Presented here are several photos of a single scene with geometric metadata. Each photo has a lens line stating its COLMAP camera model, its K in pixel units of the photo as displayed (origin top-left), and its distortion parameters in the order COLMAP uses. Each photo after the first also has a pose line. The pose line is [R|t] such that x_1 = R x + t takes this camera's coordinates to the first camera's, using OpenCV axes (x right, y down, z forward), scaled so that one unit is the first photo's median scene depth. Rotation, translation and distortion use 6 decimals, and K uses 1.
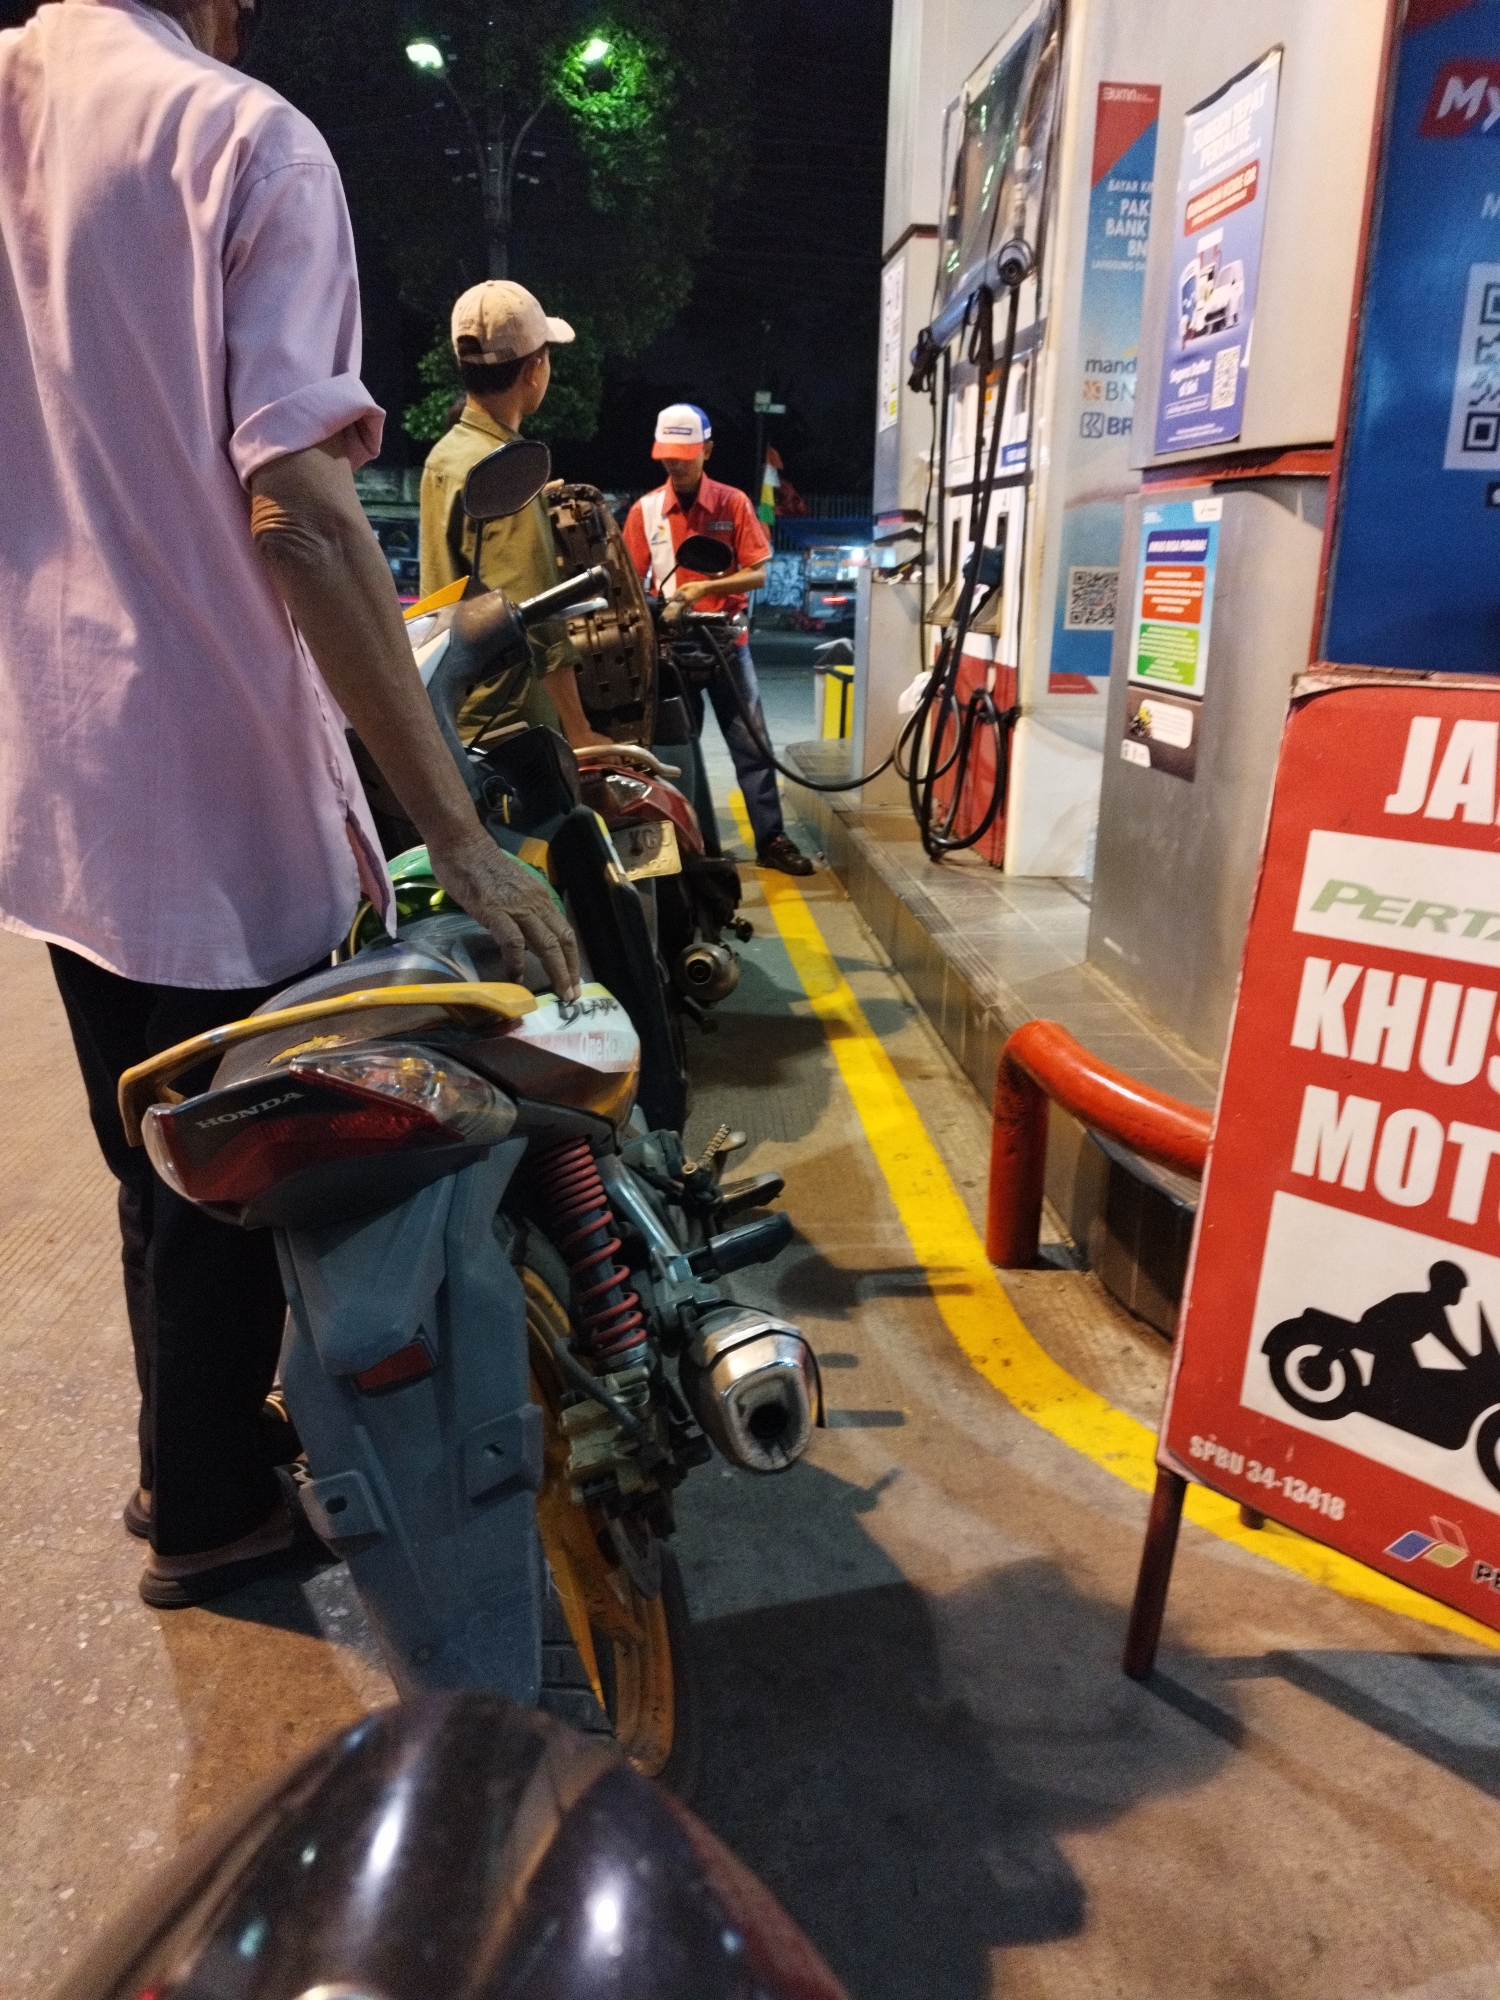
lens RADIAL K [[1397.8, 0, 743.2], [0, 1397.8, 1001.5], [0, 0, 1]] dist [0.001433, -0.009226]
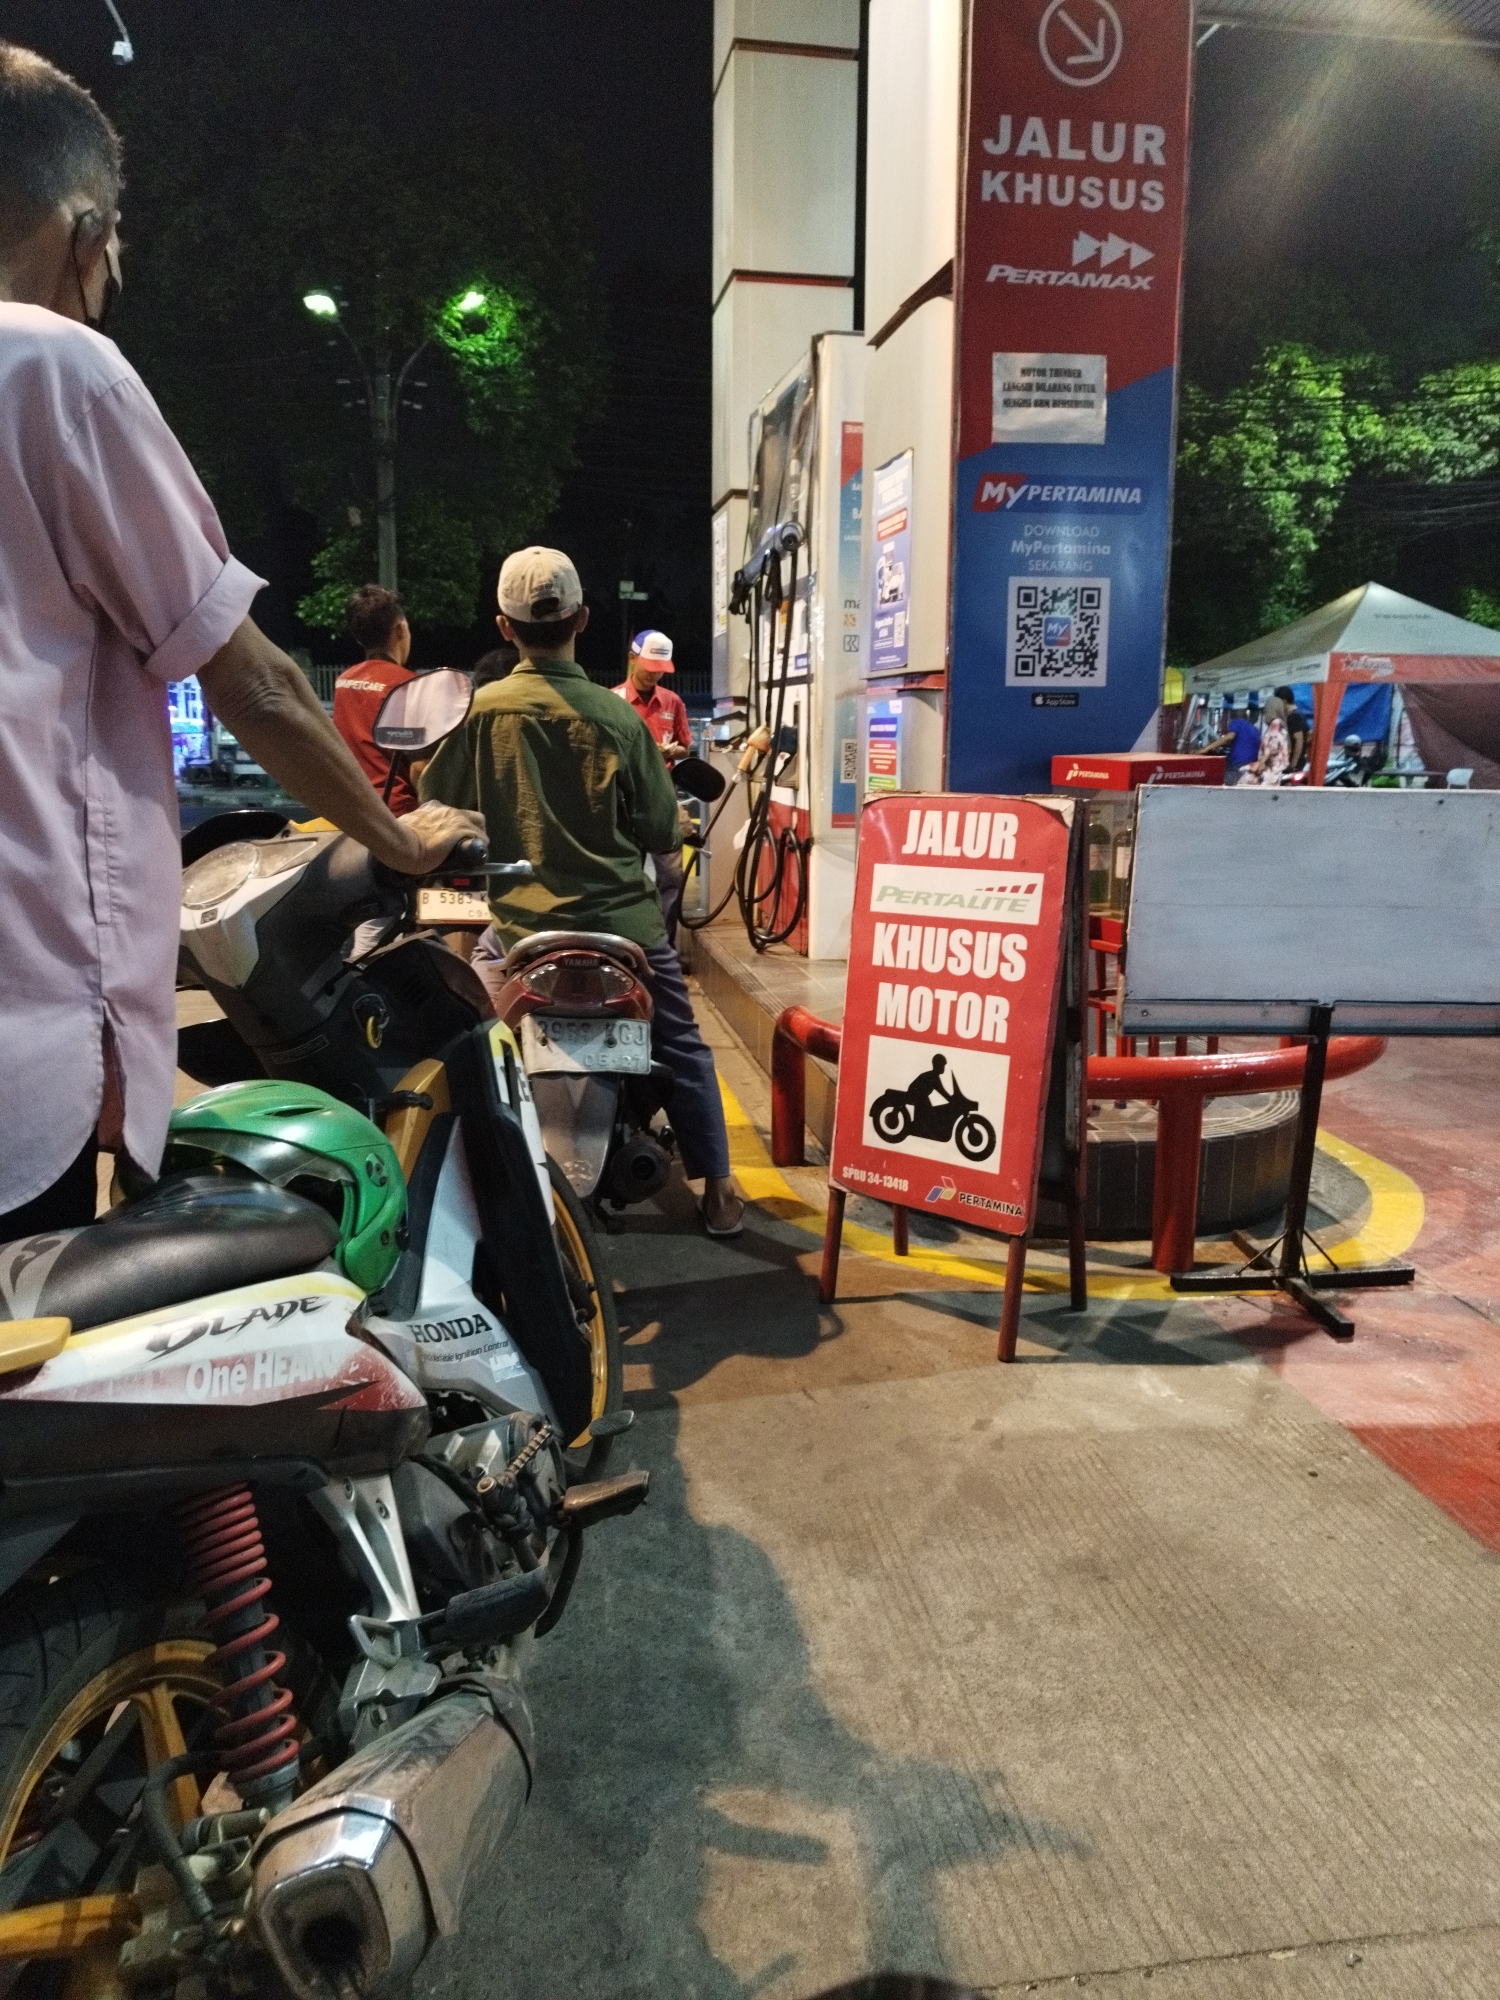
lens RADIAL K [[1397.8, 0, 749.2], [0, 1397.8, 1012.0], [0, 0, 1]] dist [0.001433, -0.009226]
pose [[0.995452, -0.027320, 0.091259, 0.003542], [0.036816, 0.993891, -0.104045, 0.101446], [-0.087859, 0.106932, 0.990377, -0.344610]]
